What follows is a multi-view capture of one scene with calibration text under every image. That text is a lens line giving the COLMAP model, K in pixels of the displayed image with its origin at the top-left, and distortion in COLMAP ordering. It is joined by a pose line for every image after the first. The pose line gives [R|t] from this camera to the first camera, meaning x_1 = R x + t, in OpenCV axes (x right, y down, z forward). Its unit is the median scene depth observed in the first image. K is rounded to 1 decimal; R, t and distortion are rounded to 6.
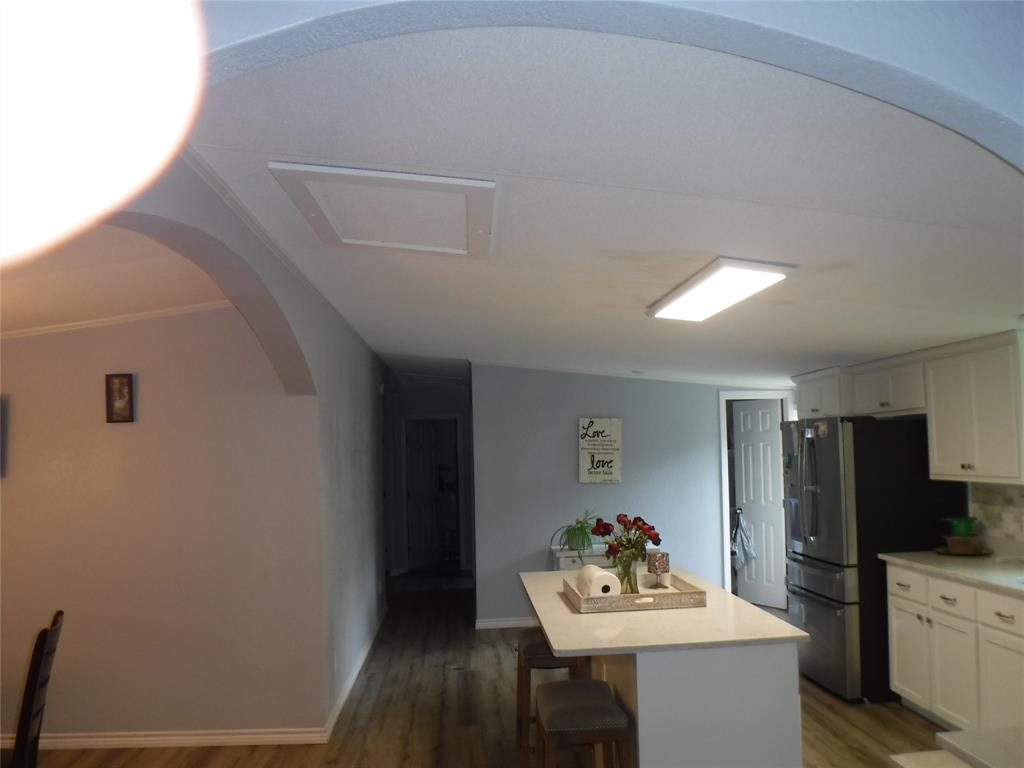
lens RADIAL K [[840.8, 0, 514.0], [0, 840.8, 388.3], [0, 0, 1]] dist [-0.096218, 0.031441]
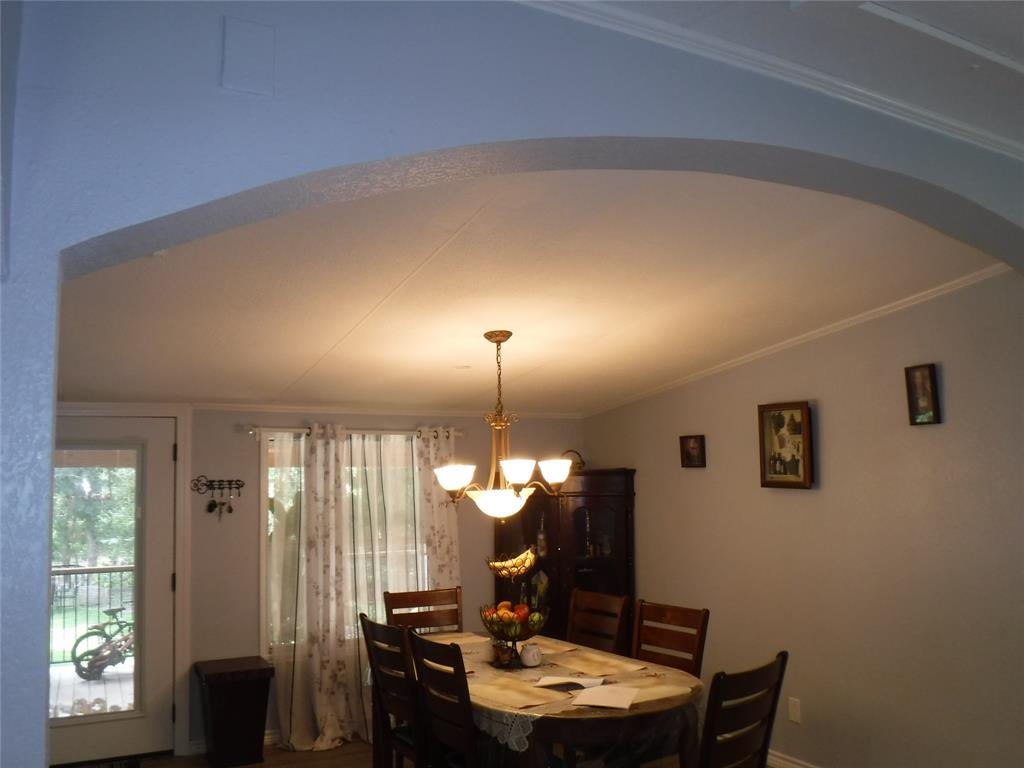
lens RADIAL K [[840.8, 0, 514.4], [0, 840.8, 392.1], [0, 0, 1]] dist [-0.096218, 0.031441]
pose [[0.424181, -0.068251, -0.903002, 0.054430], [0.068036, 0.996739, -0.043376, 0.011248], [0.903018, -0.043037, 0.427441, 0.190519]]
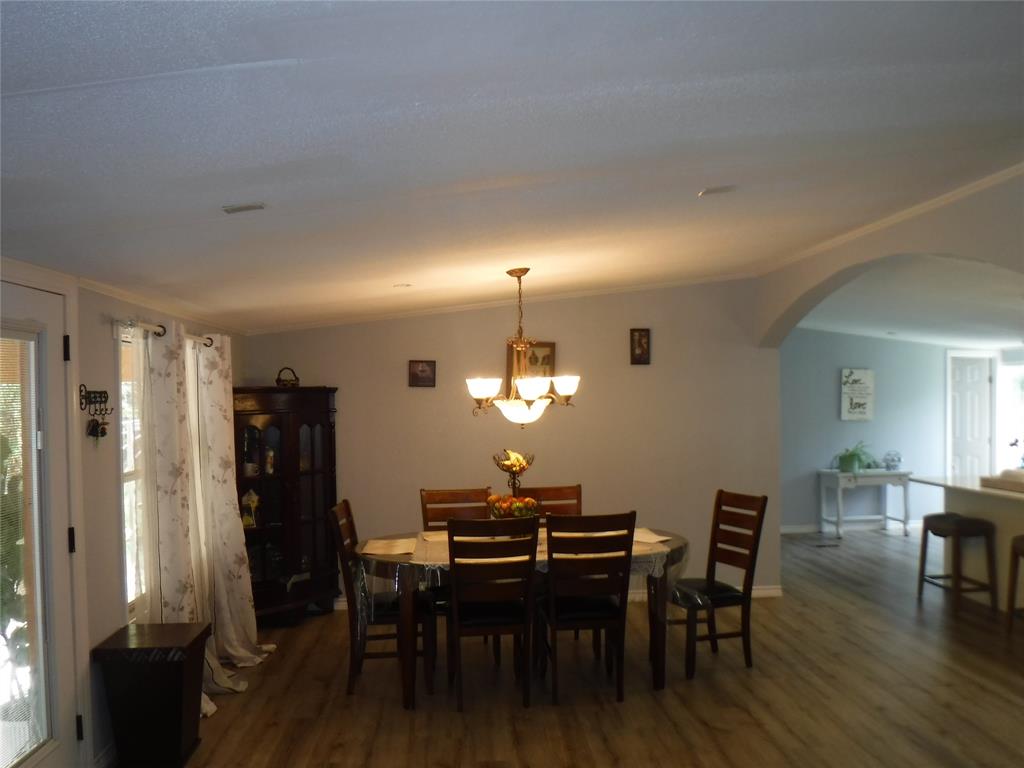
lens RADIAL K [[840.8, 0, 532.6], [0, 840.8, 388.9], [0, 0, 1]] dist [-0.096218, 0.031441]
pose [[0.999230, 0.023005, 0.031772, -0.457039], [-0.024941, 0.997768, 0.061940, 0.000313], [-0.030276, -0.062684, 0.997574, -0.242349]]
